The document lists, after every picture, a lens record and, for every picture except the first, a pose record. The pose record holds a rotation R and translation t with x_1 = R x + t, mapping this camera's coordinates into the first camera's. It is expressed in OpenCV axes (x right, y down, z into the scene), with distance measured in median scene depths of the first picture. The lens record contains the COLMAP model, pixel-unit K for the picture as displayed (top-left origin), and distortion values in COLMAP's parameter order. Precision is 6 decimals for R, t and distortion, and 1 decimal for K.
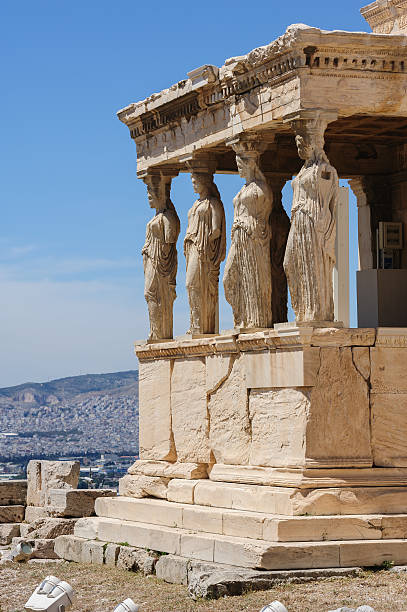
lens RADIAL K [[2018.7, 0, 202.7], [0, 2018.7, 305.2], [0, 0, 1]] dist [0.548050, 1.515247]
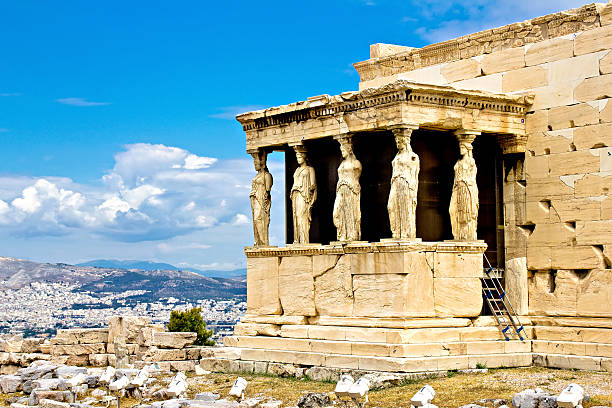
lens RADIAL K [[1268.0, 0, 305.2], [0, 1268.0, 203.7], [0, 0, 1]] dist [0.404080, 0.056295]
pose [[0.957729, 0.020640, 0.286931, -0.348882], [-0.016911, 0.999737, -0.015469, -0.003480], [-0.287175, 0.009963, 0.957826, -0.077322]]
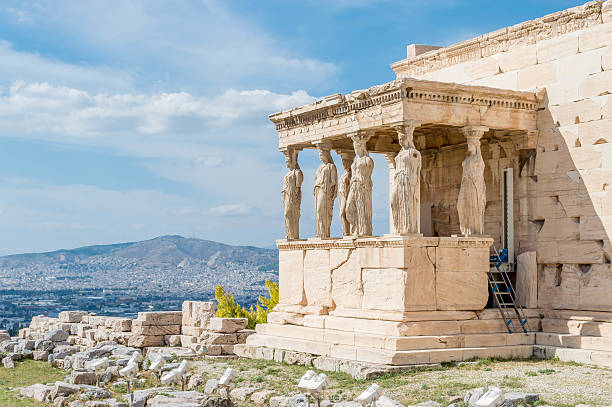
lens RADIAL K [[1106.2, 0, 306.2], [0, 1106.2, 231.7], [0, 0, 1]] dist [0.086338, 0.011992]
pose [[0.989679, 0.013526, 0.142659, -0.176109], [-0.016599, 0.999655, 0.020374, -0.012059], [-0.142335, -0.022531, 0.989562, -0.002053]]
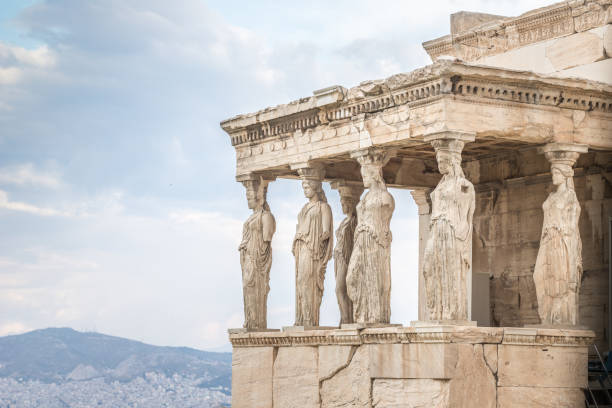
lens RADIAL K [[1772.3, 0, 305.8], [0, 1772.3, 203.2], [0, 0, 1]] dist [0.081992, 0.066690]
pose [[0.986724, 0.041715, 0.156959, -0.171042], [-0.034371, 0.998197, -0.049214, -0.005009], [-0.158729, 0.043166, 0.986378, 0.046825]]
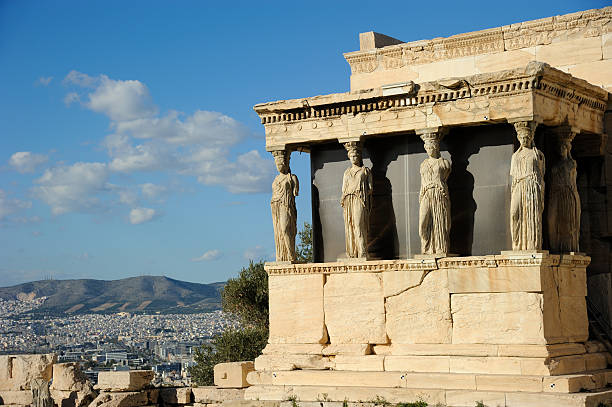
lens RADIAL K [[1259.6, 0, 306.4], [0, 1259.6, 203.8], [0, 0, 1]] dist [0.586950, 0.110849]
pose [[0.787398, 0.040136, 0.615137, -0.665142], [-0.015213, 0.998839, -0.045698, 0.019637], [-0.616257, 0.026624, 0.787095, 0.311388]]
